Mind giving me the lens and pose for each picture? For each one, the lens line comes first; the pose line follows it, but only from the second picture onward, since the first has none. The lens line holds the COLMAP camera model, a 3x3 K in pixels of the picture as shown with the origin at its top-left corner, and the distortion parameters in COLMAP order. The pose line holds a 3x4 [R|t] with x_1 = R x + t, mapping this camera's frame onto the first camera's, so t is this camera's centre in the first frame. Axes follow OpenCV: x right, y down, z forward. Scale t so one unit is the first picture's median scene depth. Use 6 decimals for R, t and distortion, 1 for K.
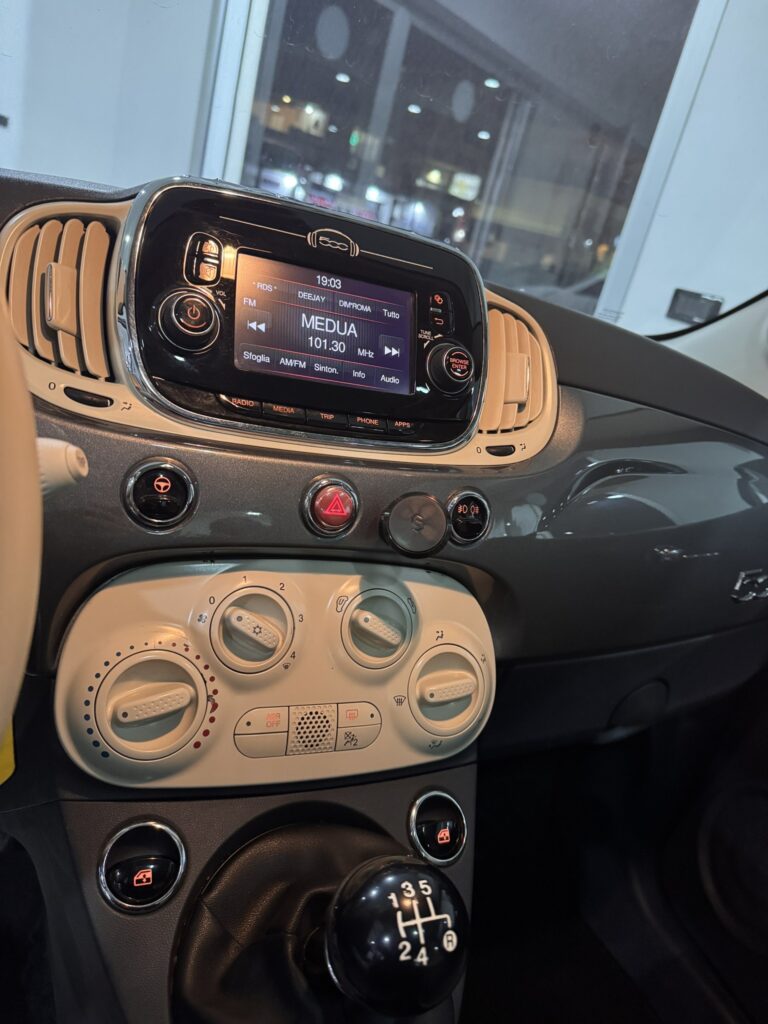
lens RADIAL K [[716.2, 0, 384.0], [0, 716.2, 512.0], [0, 0, 1]] dist [0.102654, -0.134694]
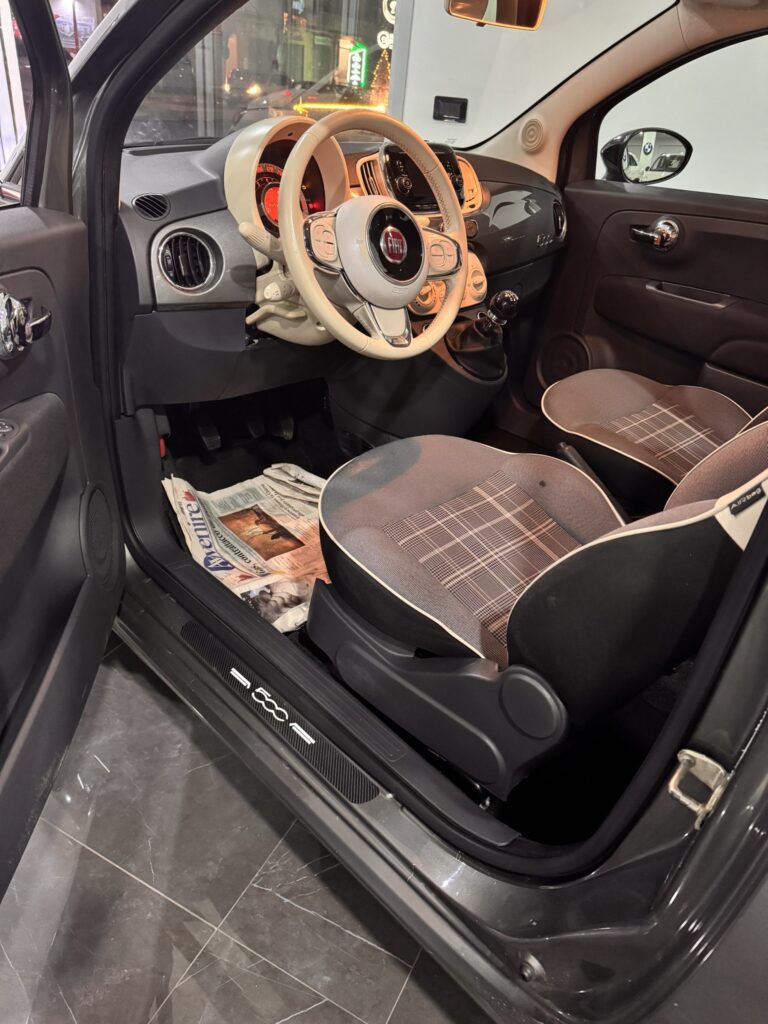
lens RADIAL K [[716.2, 0, 384.0], [0, 716.2, 512.0], [0, 0, 1]] dist [0.102654, -0.134694]
pose [[0.908236, -0.341627, 0.241659, -1.226056], [0.273422, 0.921655, 0.275306, 0.147011], [-0.316778, -0.183968, 0.930488, -1.836925]]
